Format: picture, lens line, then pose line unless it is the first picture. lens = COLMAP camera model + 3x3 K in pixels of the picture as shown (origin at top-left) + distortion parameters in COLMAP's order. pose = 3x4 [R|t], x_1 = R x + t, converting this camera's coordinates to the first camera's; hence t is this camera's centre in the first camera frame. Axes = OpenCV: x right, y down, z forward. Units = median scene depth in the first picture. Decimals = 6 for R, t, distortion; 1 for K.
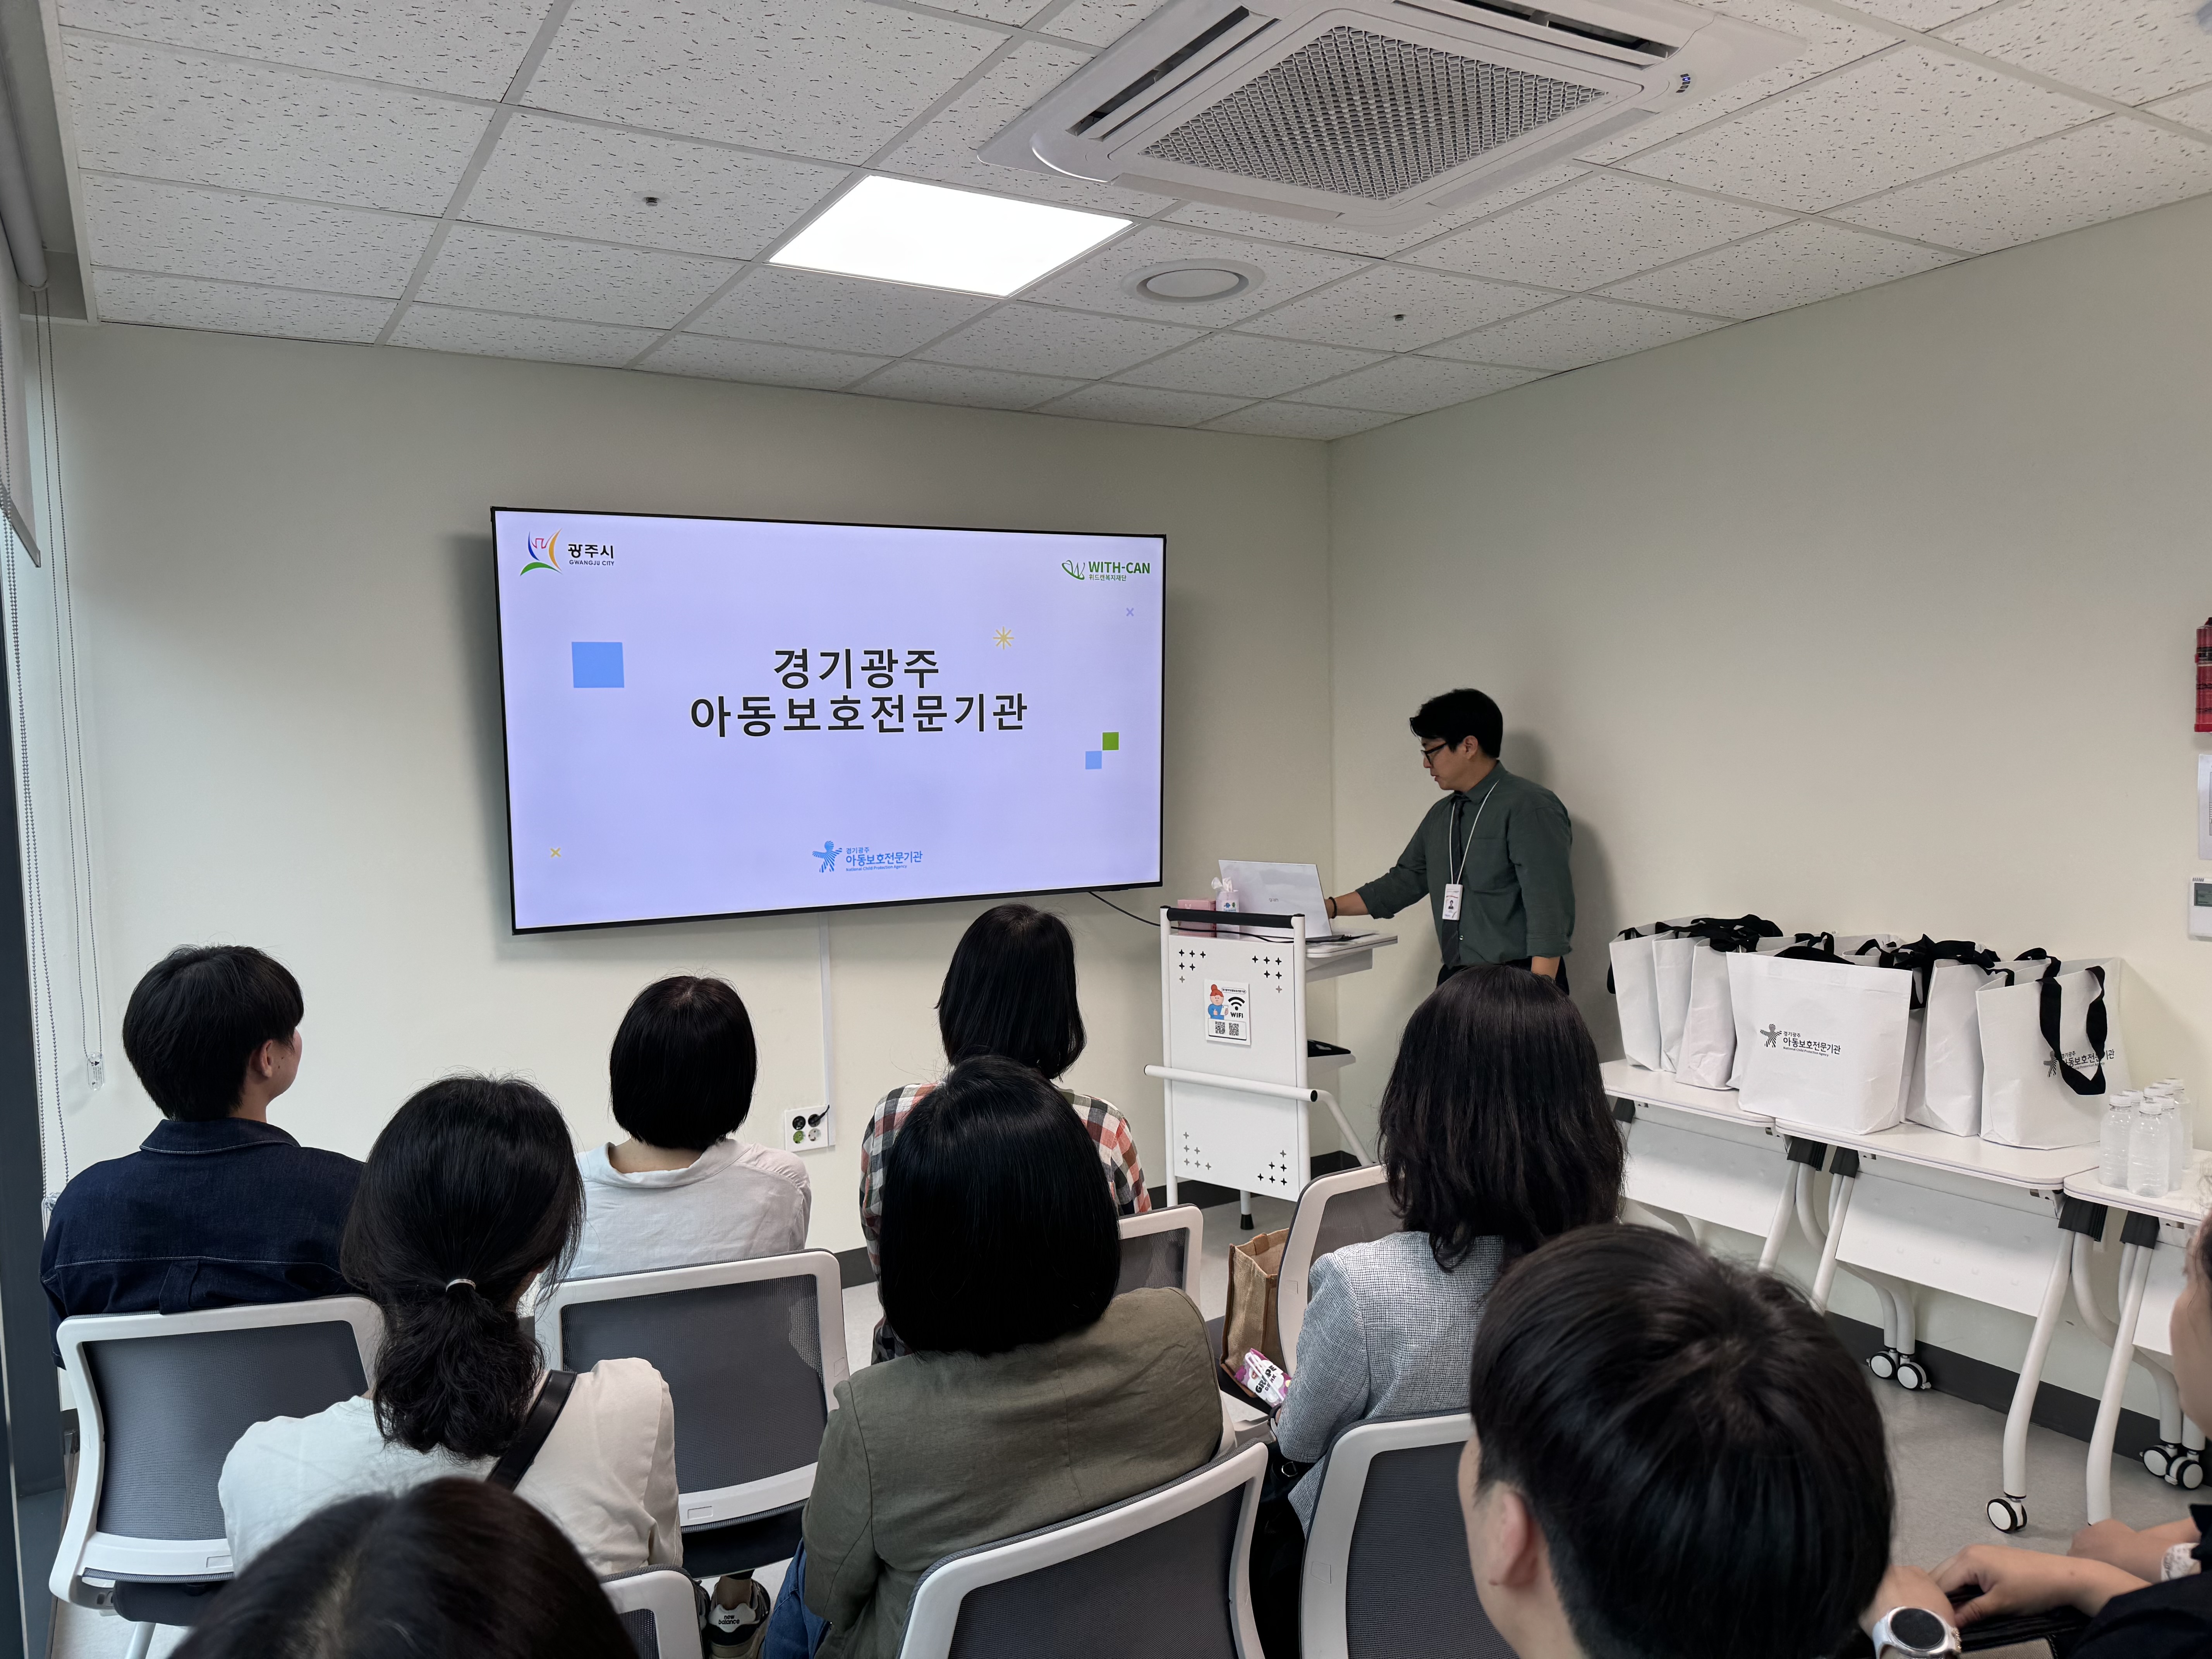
lens RADIAL K [[1552.2, 0, 1106.0], [0, 1552.2, 829.5], [0, 0, 1]] dist [0.005670, 0.001231]
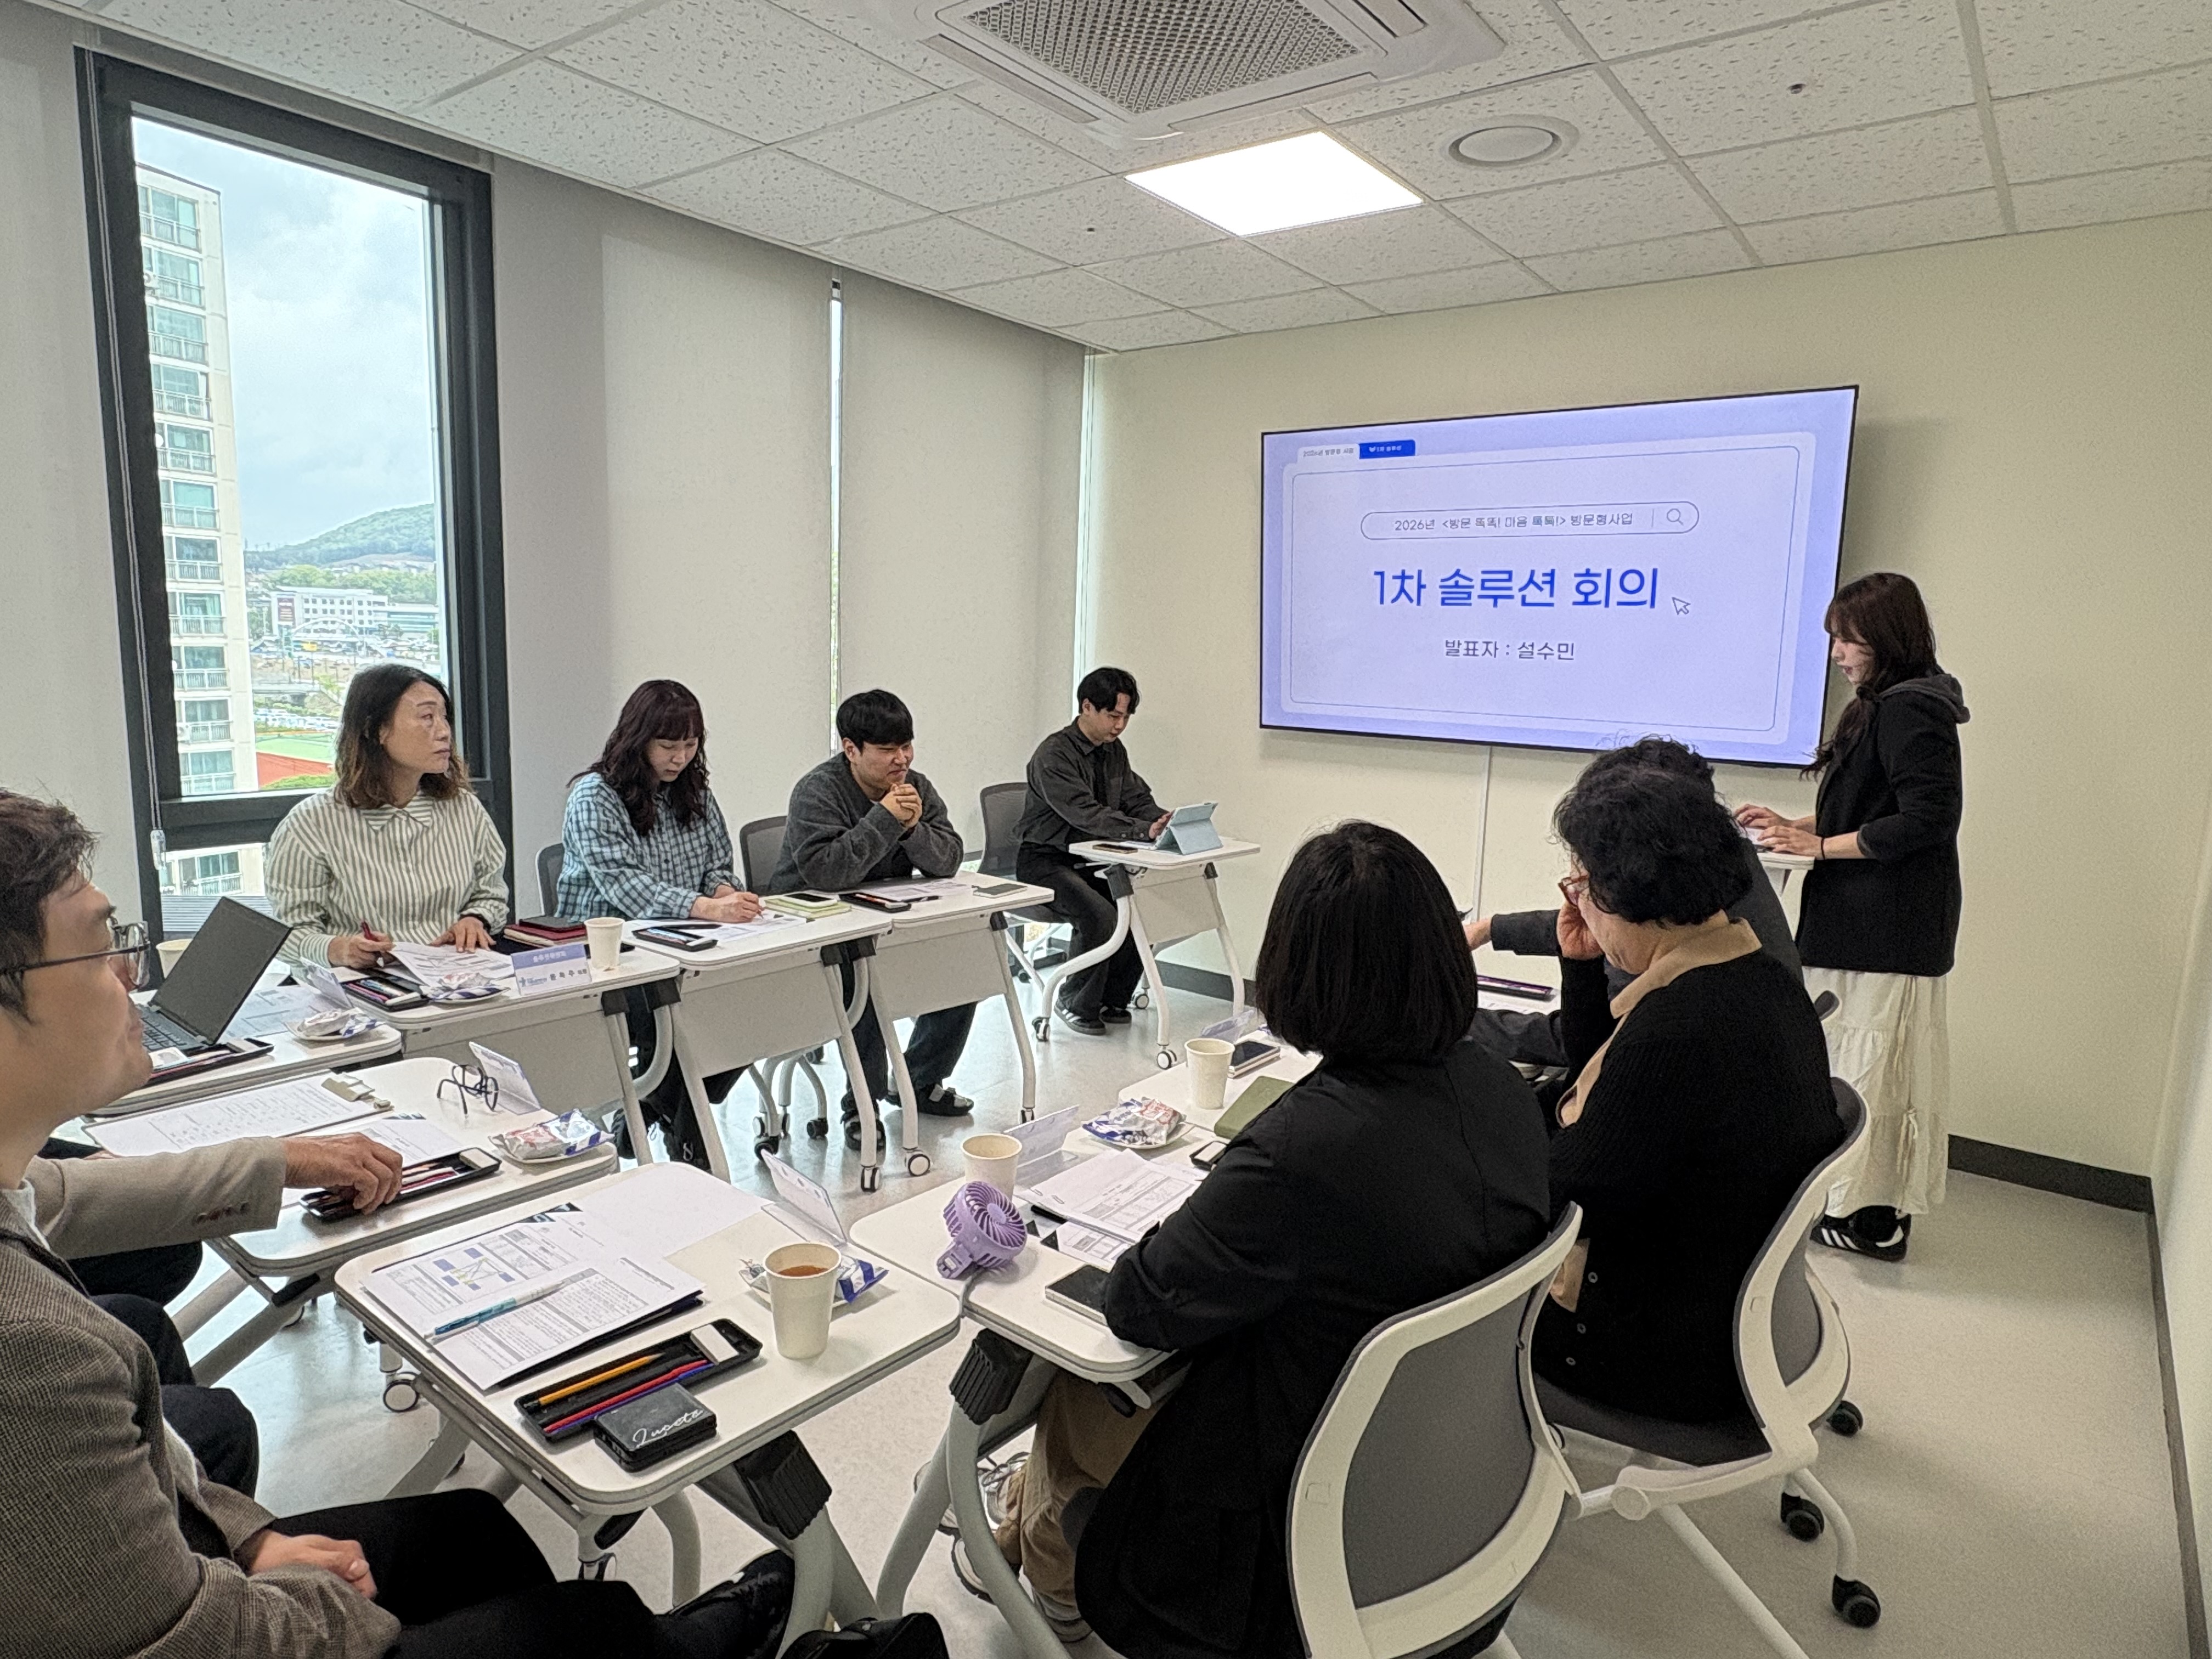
lens RADIAL K [[1333.5, 0, 1106.0], [0, 1333.5, 829.5], [0, 0, 1]] dist [-0.003638, -0.001181]
pose [[0.364716, 0.175785, -0.914375, 0.792582], [-0.087721, 0.984137, 0.154207, -0.030948], [0.926977, 0.023968, 0.374351, 0.445614]]
